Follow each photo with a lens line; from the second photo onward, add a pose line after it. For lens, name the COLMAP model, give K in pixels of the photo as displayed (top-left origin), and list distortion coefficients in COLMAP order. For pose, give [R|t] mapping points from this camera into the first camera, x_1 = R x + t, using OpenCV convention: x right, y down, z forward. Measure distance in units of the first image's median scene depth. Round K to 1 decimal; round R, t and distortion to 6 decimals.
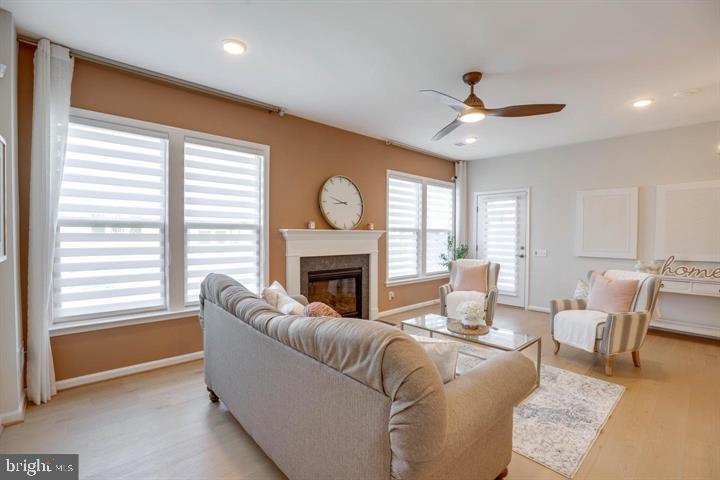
lens RADIAL K [[330.3, 0, 360.1], [0, 330.3, 242.1], [0, 0, 1]] dist [-0.027586, 0.000312]
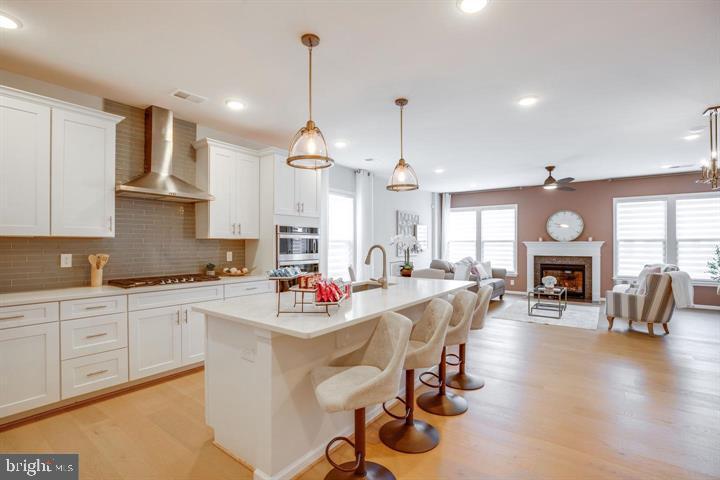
lens RADIAL K [[332.3, 0, 358.9], [0, 332.3, 241.7], [0, 0, 1]] dist [-0.036782, 0.001459]
pose [[0.187532, -0.012544, -0.982178, 1.398225], [-0.022145, 0.999610, -0.016994, 0.016557], [0.982009, 0.024937, 0.187181, -0.370798]]
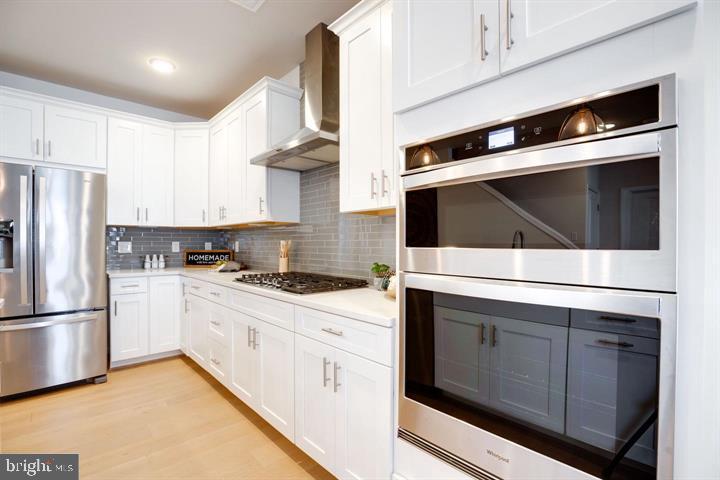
lens RADIAL K [[328.2, 0, 359.5], [0, 328.2, 242.7], [0, 0, 1]] dist [-0.041313, -0.000116]
pose [[-0.999871, -0.005617, -0.015077, 0.494218], [-0.005976, 0.999697, 0.023858, 0.030564], [0.014939, 0.023945, -0.999602, -0.157334]]
